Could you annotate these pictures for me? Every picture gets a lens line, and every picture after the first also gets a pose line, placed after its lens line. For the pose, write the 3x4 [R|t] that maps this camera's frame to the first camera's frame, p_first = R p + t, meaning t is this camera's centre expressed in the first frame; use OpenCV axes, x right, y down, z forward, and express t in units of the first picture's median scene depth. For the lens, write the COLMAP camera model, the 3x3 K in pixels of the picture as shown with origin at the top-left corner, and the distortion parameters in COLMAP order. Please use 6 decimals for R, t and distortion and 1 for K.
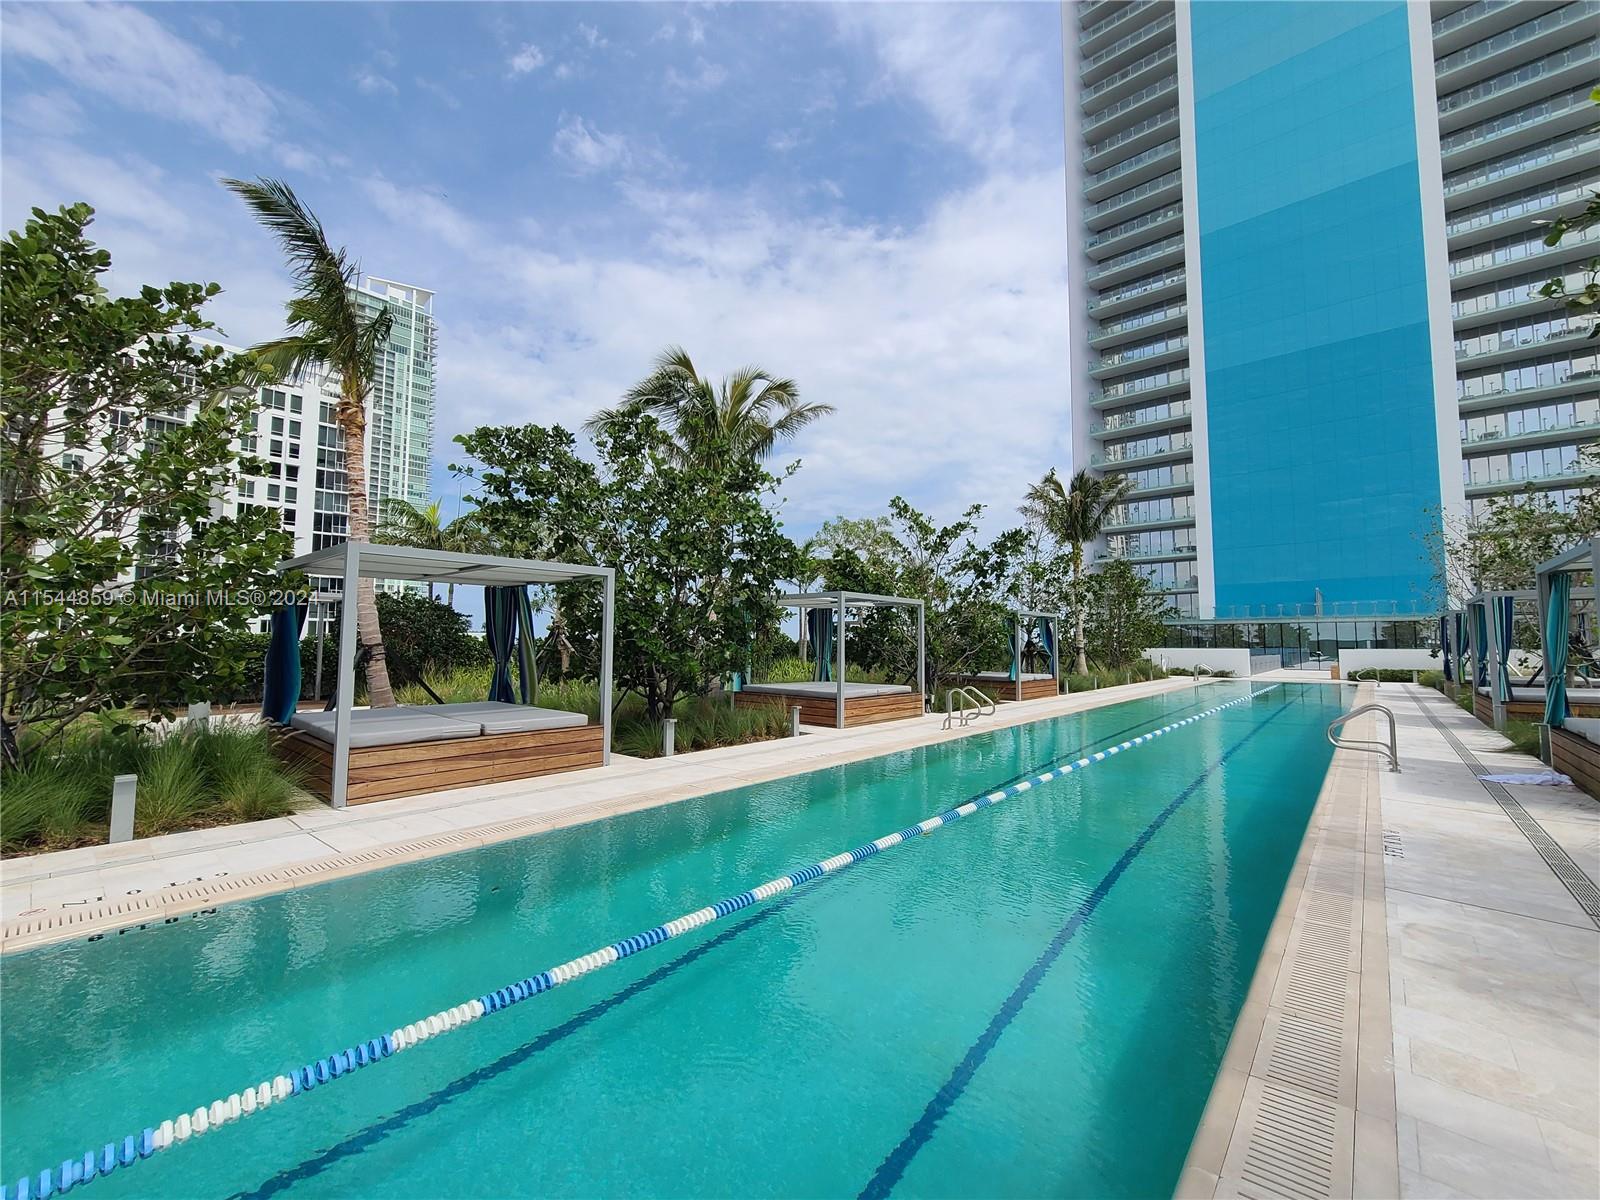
lens RADIAL K [[652.2, 0, 802.4], [0, 652.2, 600.0], [0, 0, 1]] dist [0.002552, 0.000030]
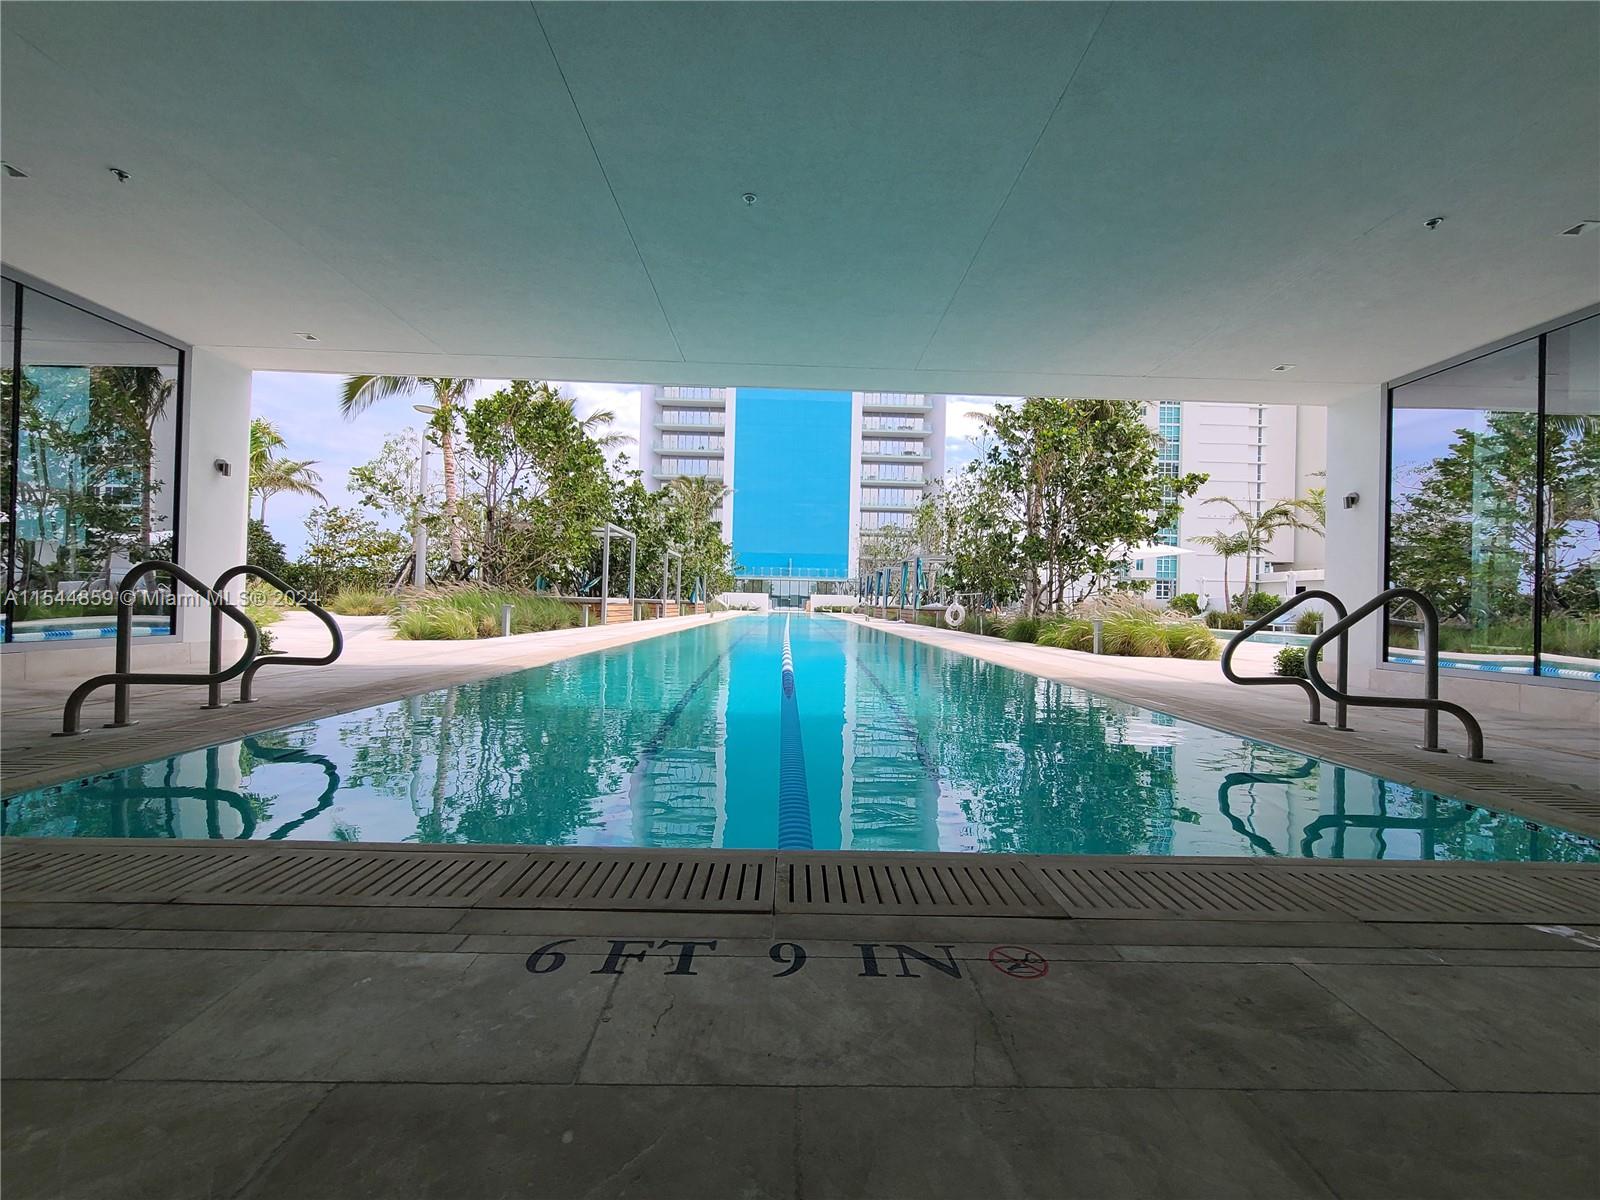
lens RADIAL K [[652.2, 0, 797.1], [0, 652.2, 599.1], [0, 0, 1]] dist [0.002552, 0.000030]
pose [[0.739955, 0.018372, 0.672405, -0.257720], [-0.067525, 0.996606, 0.047079, 0.005279], [-0.669258, -0.080240, 0.738684, -0.175144]]
